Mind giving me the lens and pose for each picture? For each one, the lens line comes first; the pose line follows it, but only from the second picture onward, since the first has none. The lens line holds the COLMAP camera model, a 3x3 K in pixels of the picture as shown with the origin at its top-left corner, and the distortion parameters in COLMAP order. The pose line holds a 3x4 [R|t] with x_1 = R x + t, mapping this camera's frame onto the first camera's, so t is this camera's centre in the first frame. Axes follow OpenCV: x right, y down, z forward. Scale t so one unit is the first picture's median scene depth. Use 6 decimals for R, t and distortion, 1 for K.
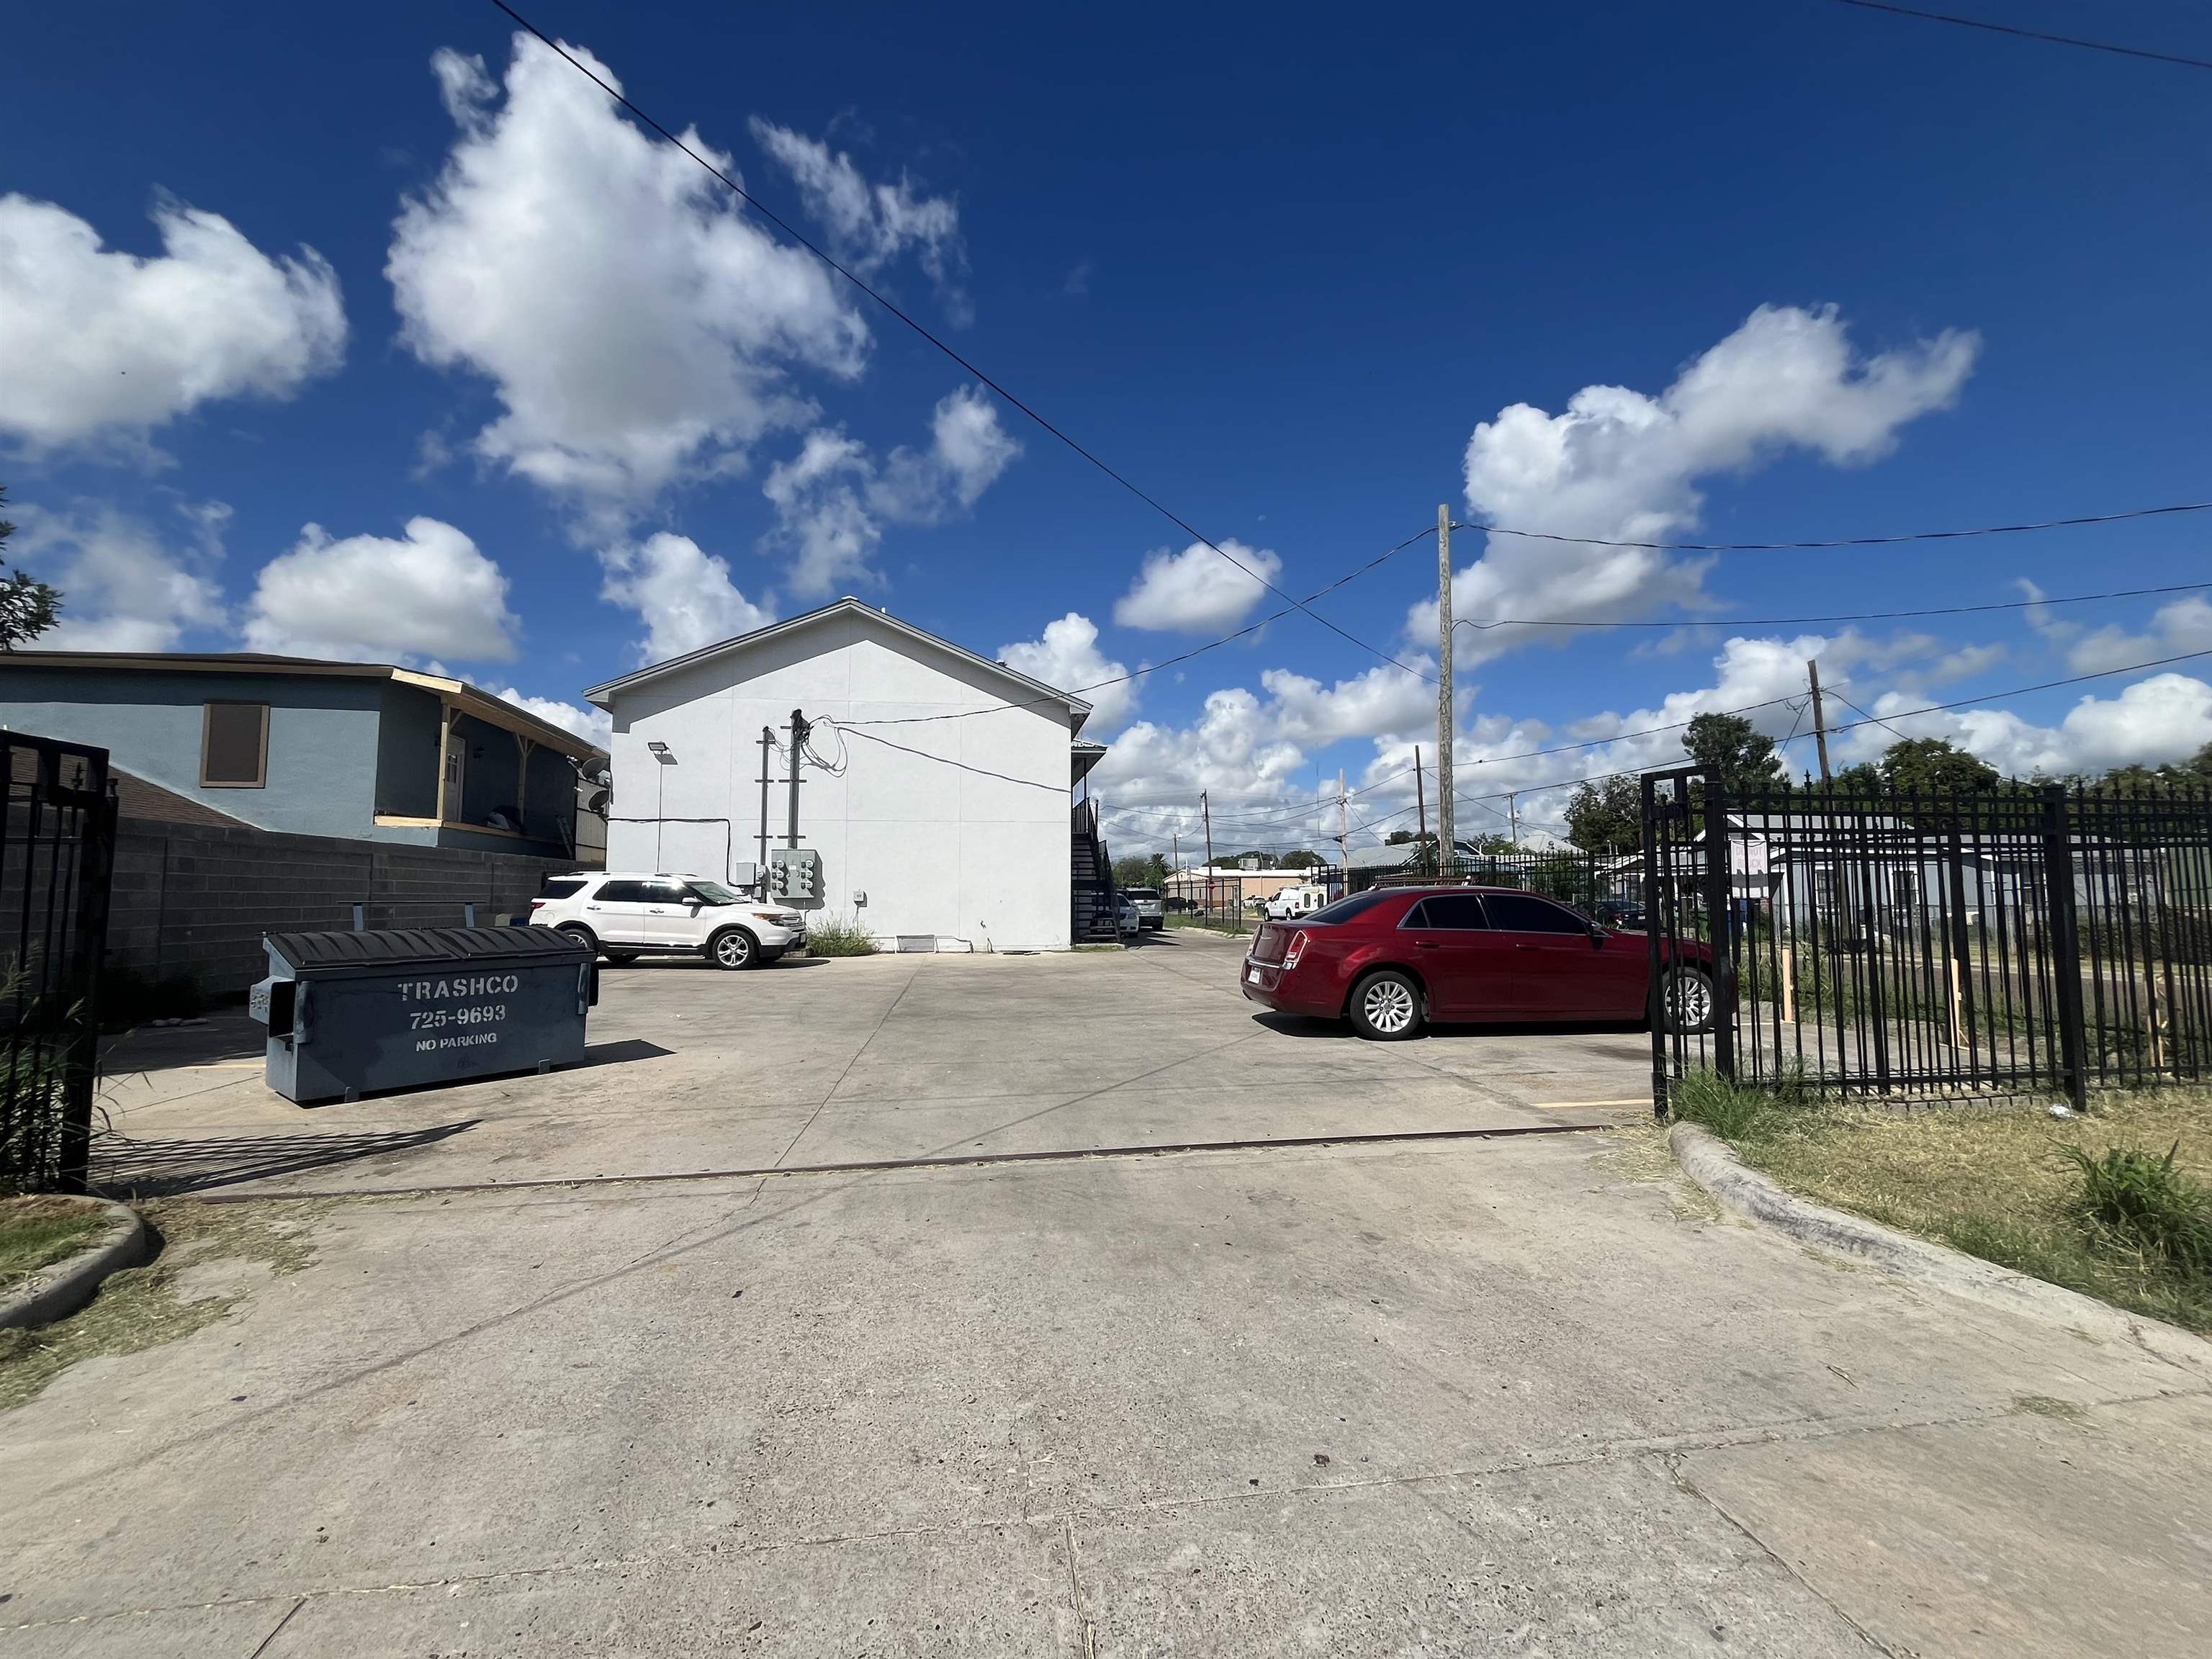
lens RADIAL K [[889.1, 0, 1105.2], [0, 889.1, 825.5], [0, 0, 1]] dist [-0.000715, 0.000113]
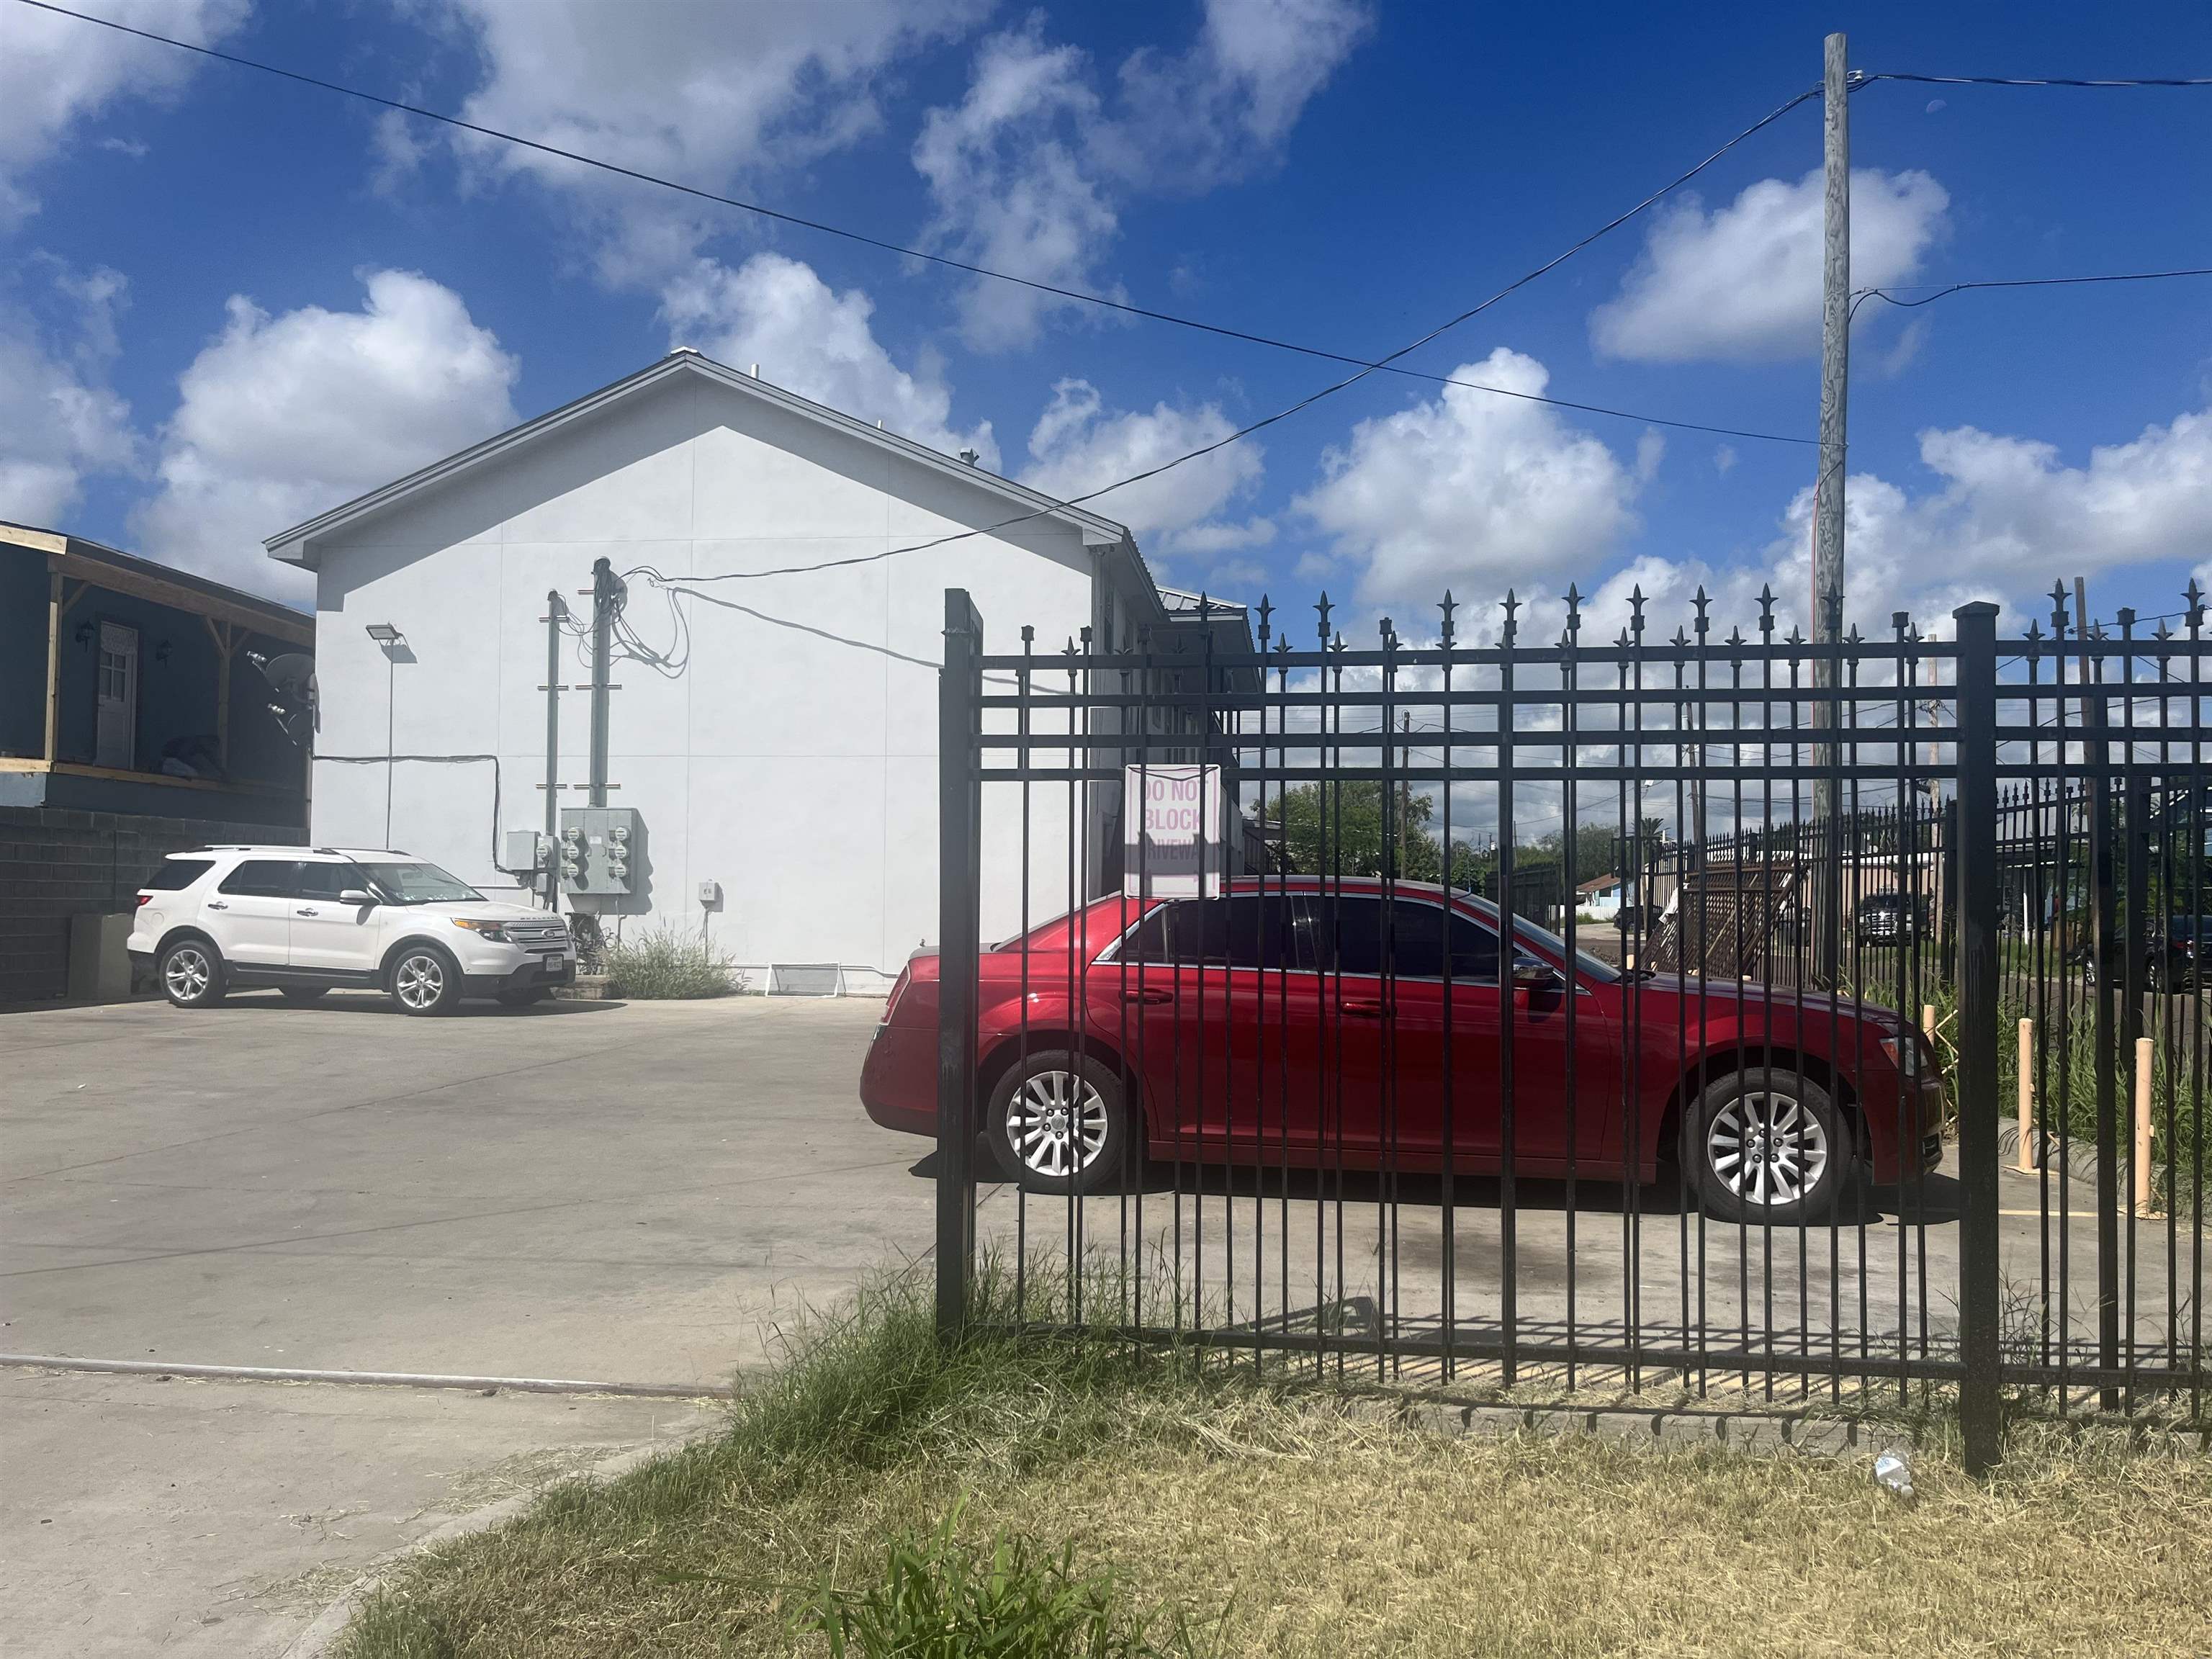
lens RADIAL K [[1693.2, 0, 1106.4], [0, 1693.2, 832.9], [0, 0, 1]] dist [0.020640, -0.003504]
pose [[0.959818, 0.001890, -0.280616, 0.255605], [0.009132, 0.999237, 0.037967, 0.004613], [0.280473, -0.039004, 0.959069, 0.054774]]
